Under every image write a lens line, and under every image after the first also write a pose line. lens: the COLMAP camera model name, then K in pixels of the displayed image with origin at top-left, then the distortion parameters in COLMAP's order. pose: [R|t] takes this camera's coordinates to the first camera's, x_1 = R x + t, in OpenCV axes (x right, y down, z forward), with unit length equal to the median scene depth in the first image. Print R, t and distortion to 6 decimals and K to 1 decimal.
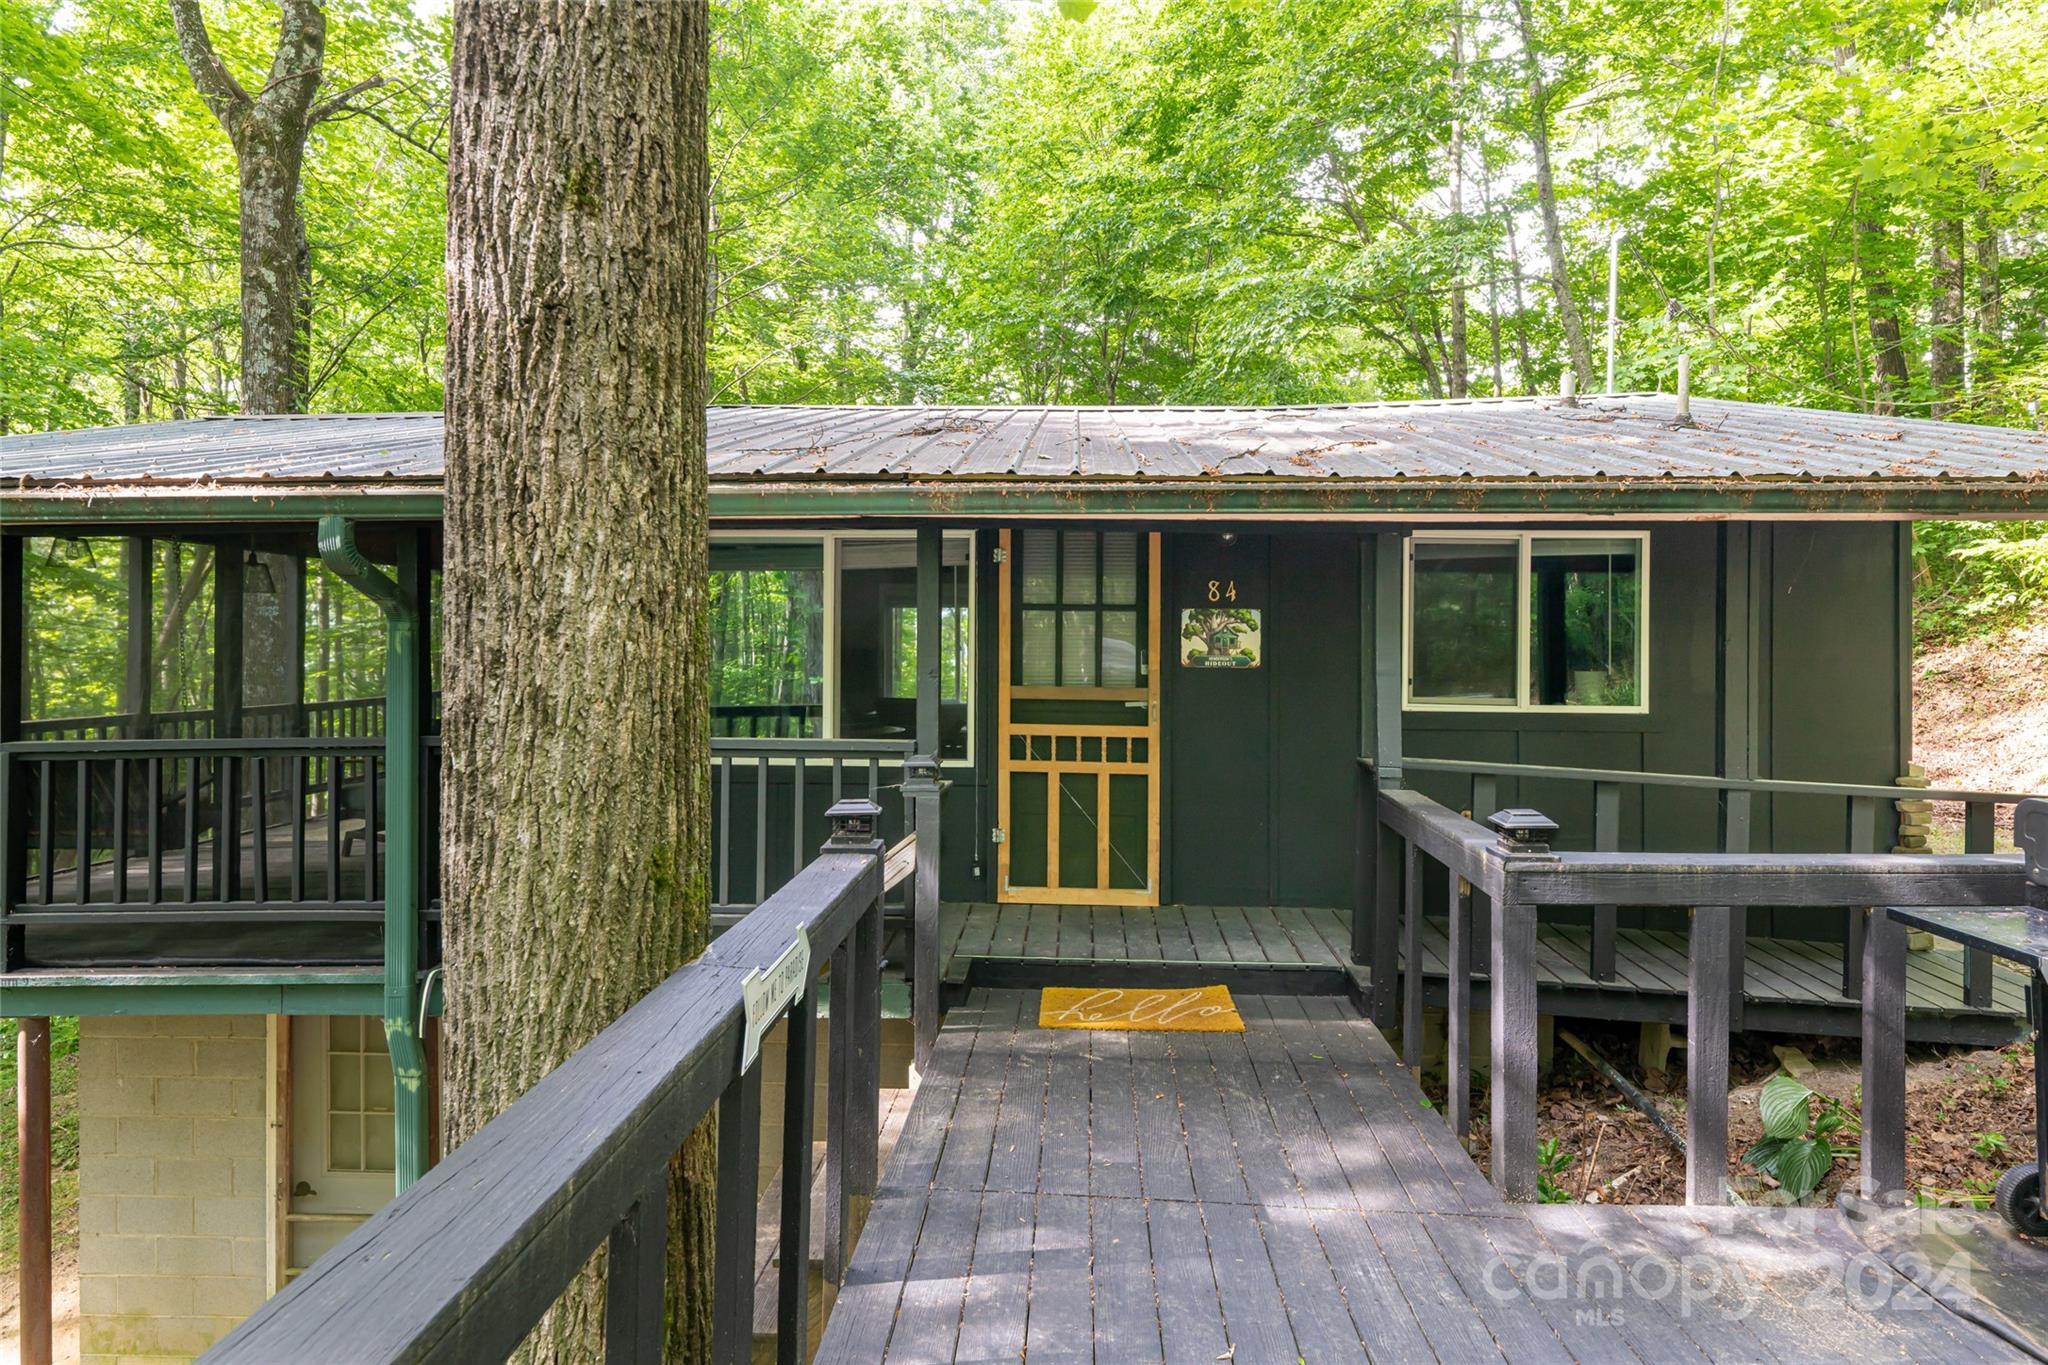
lens RADIAL K [[1133.8, 0, 1030.8], [0, 1133.8, 649.1], [0, 0, 1]] dist [0.001774, 0.000471]
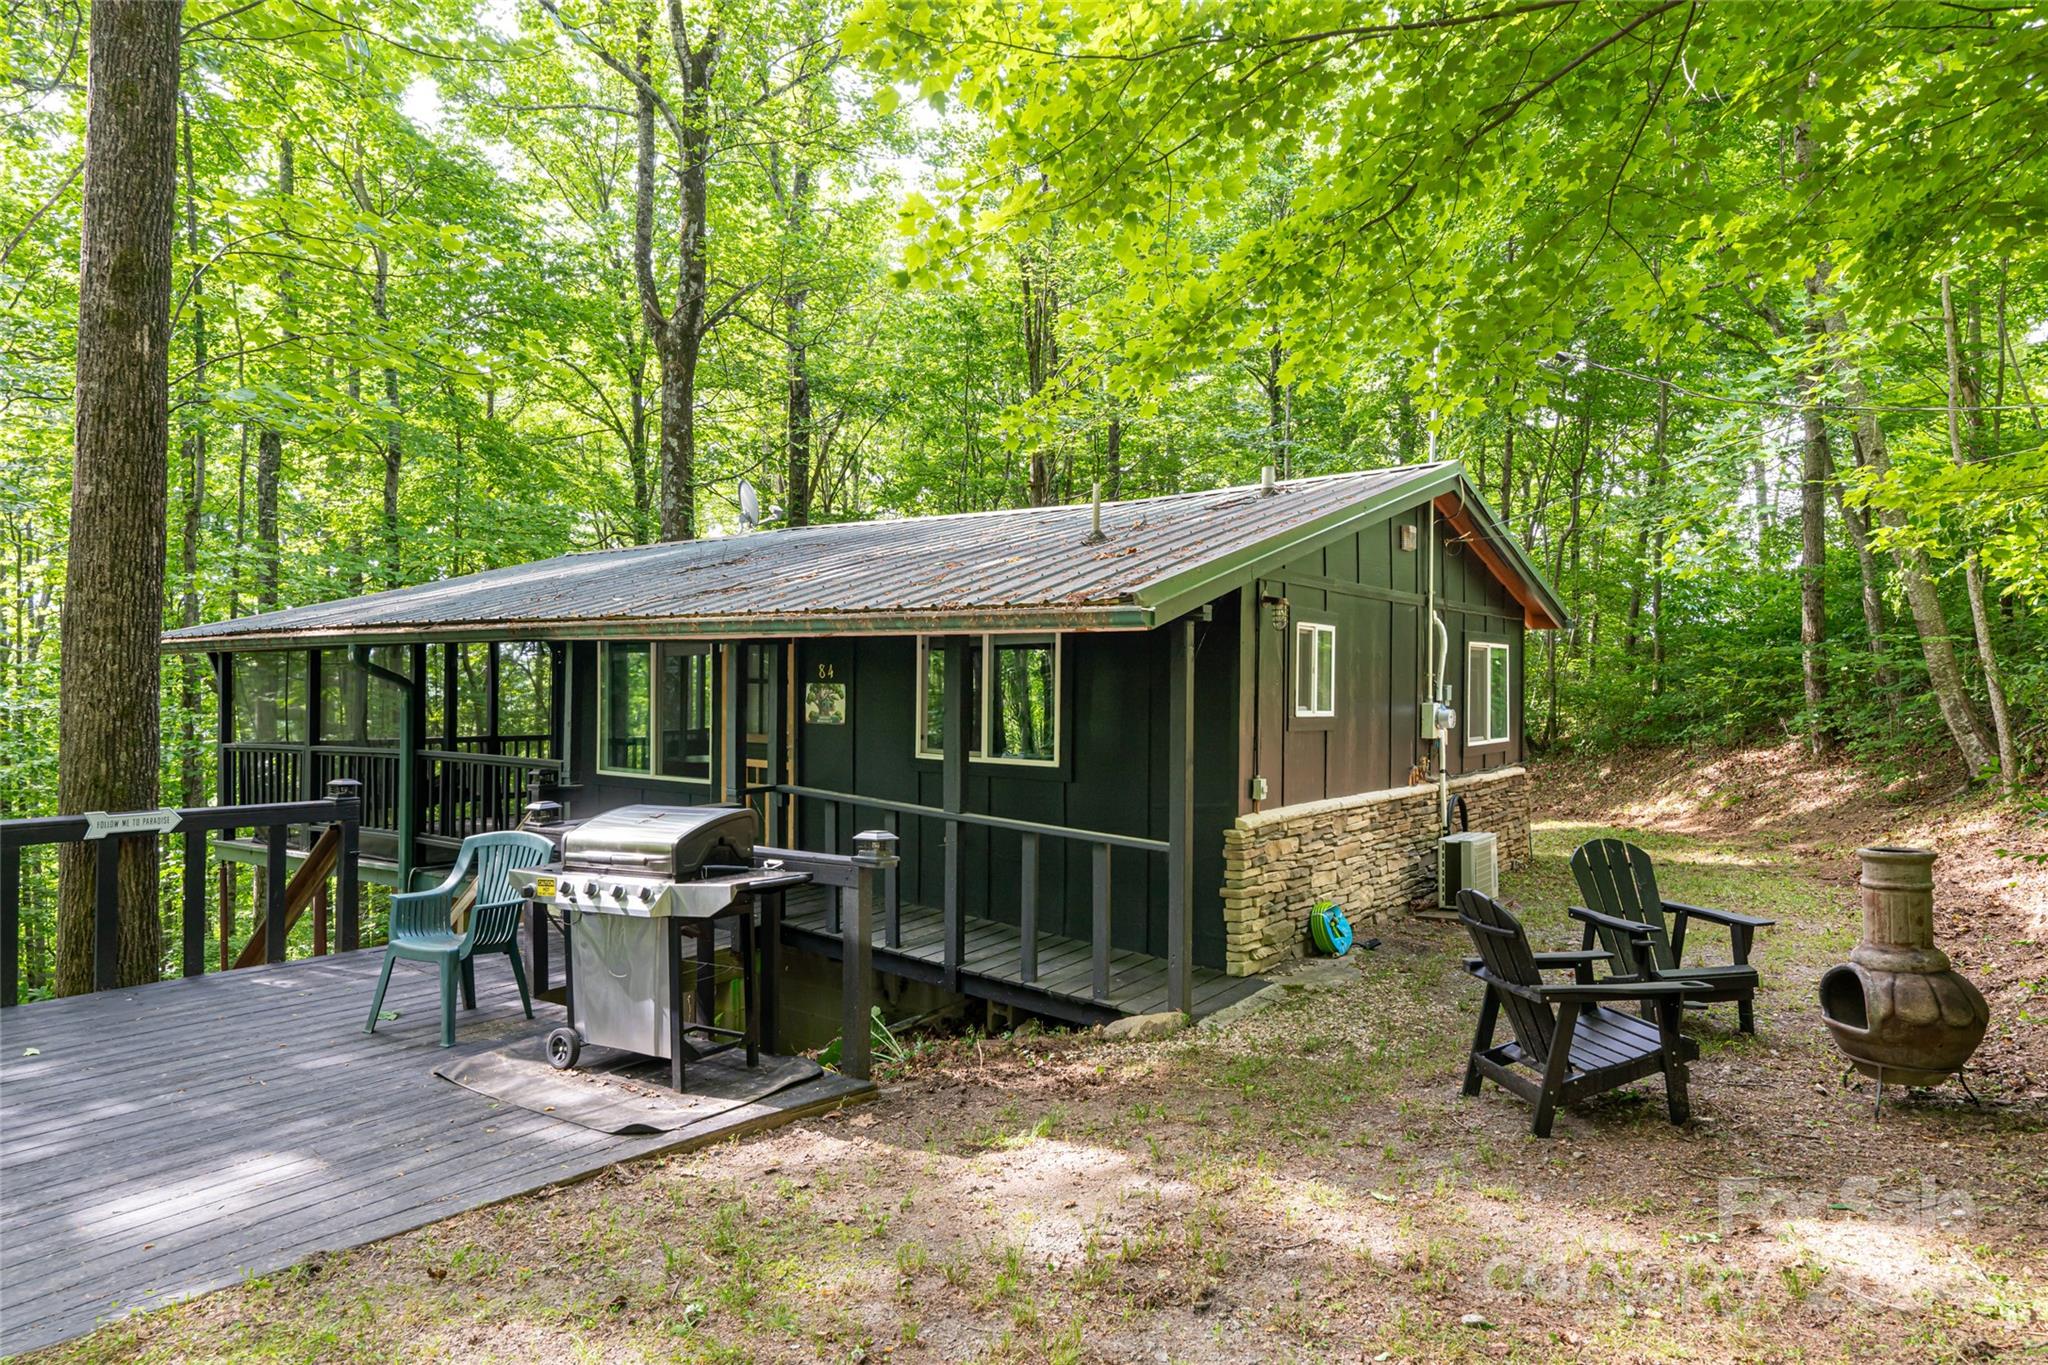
lens RADIAL K [[1226.7, 0, 1024.0], [0, 1226.7, 682.5], [0, 0, 1]] dist [-0.000891, -0.000488]
pose [[0.839430, 0.004756, -0.543447, 1.227098], [-0.008150, 0.999959, -0.003837, -0.032584], [0.543407, 0.007650, 0.839434, -0.181012]]
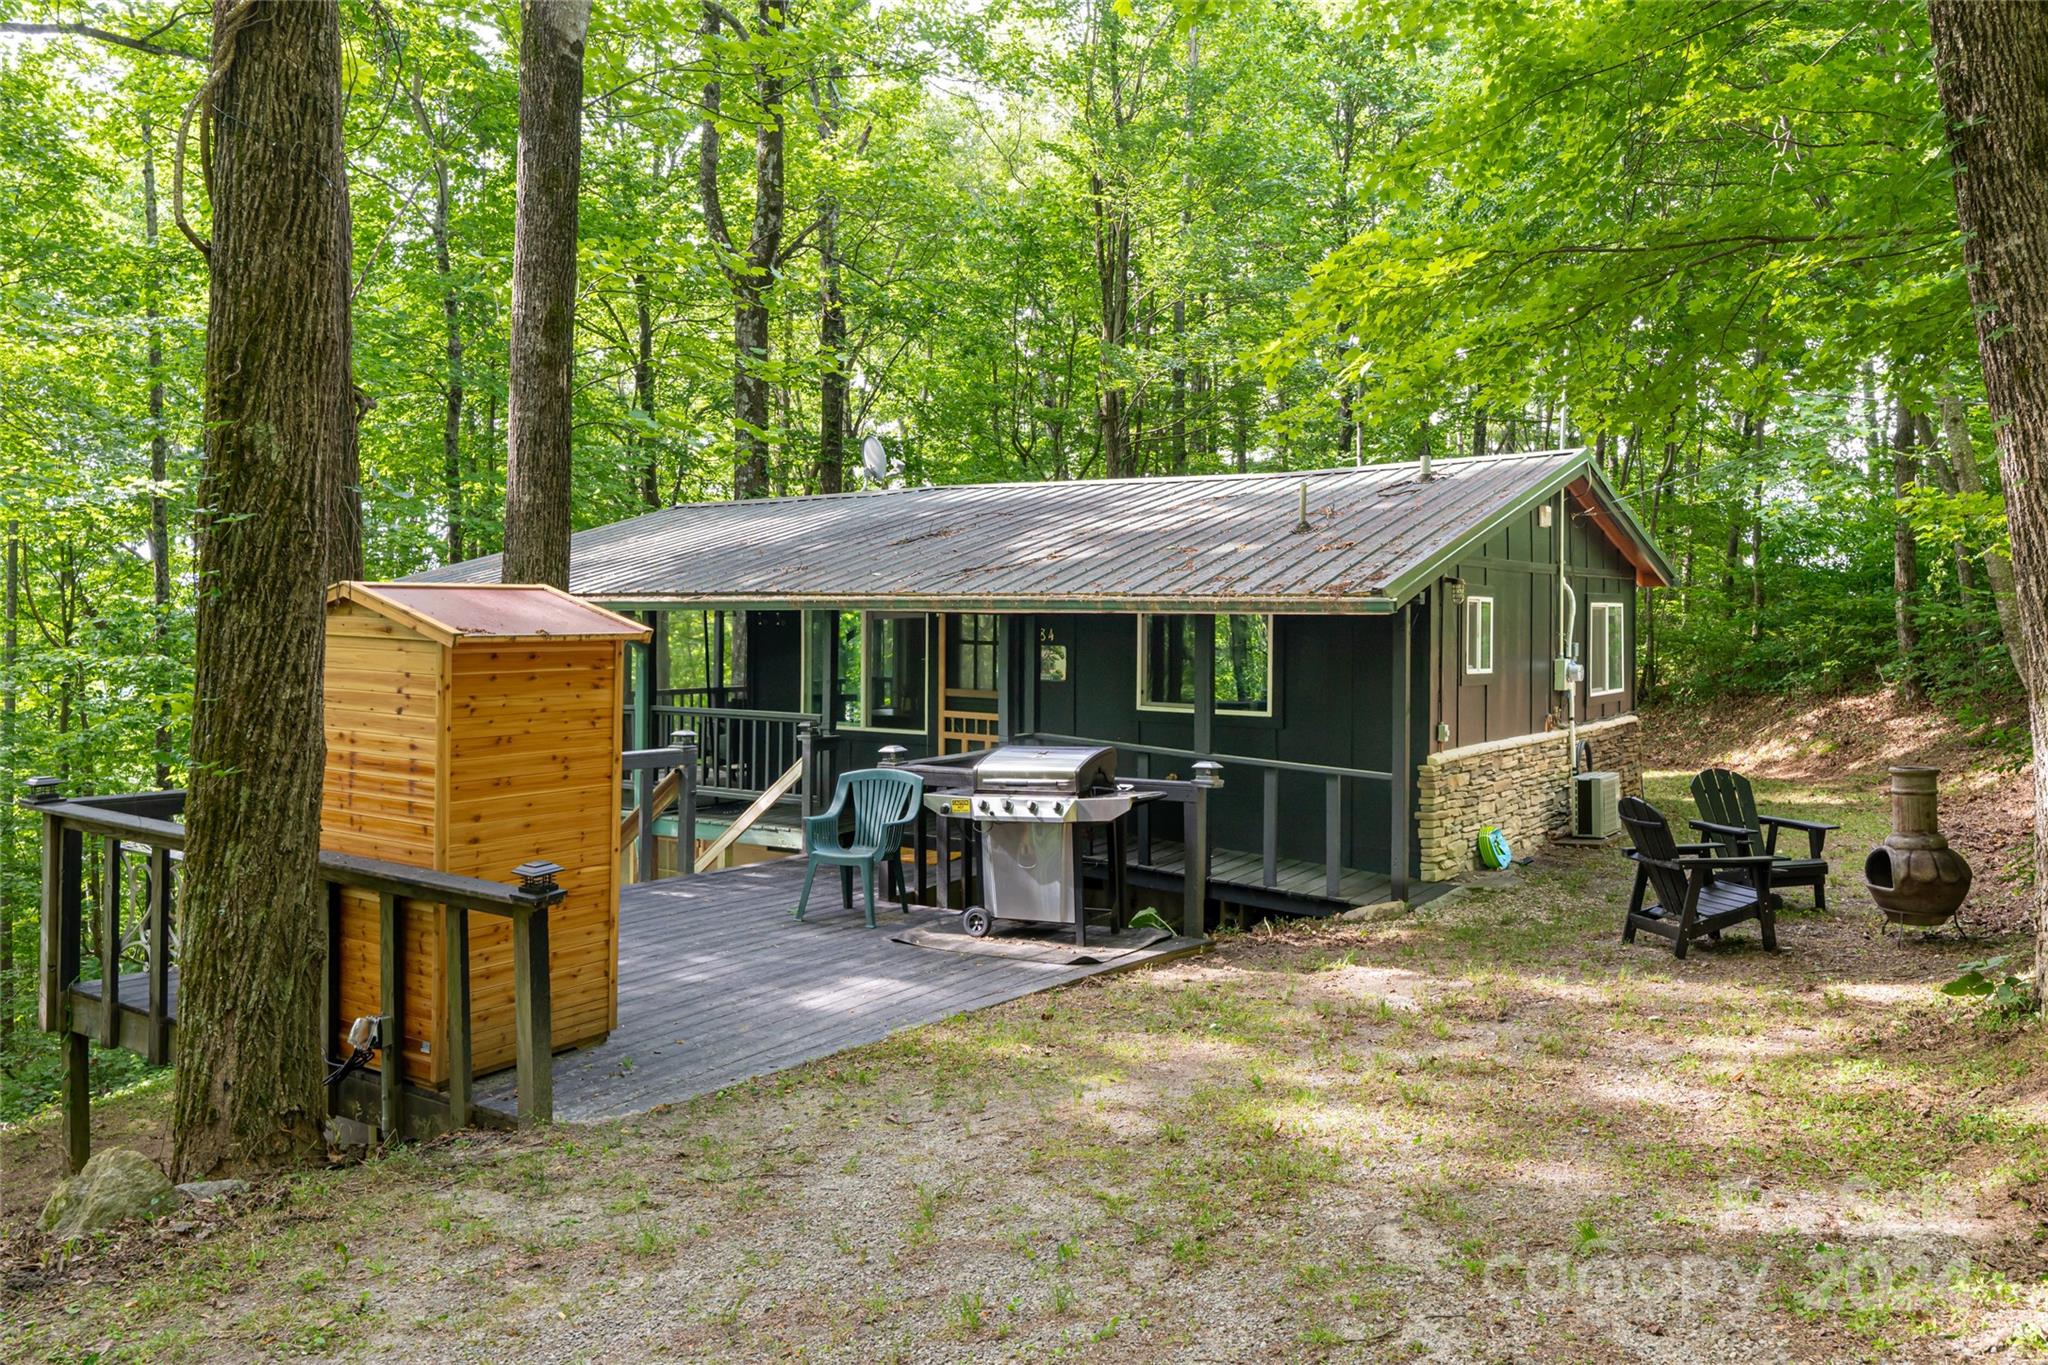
lens RADIAL K [[1518.4, 0, 1072.1], [0, 1518.4, 616.9], [0, 0, 1]] dist [-0.001784, -0.001755]
pose [[0.866482, 0.001787, -0.499205, 1.302142], [-0.004630, 0.999979, -0.004457, -0.067184], [0.499187, 0.006173, 0.866472, -0.903718]]
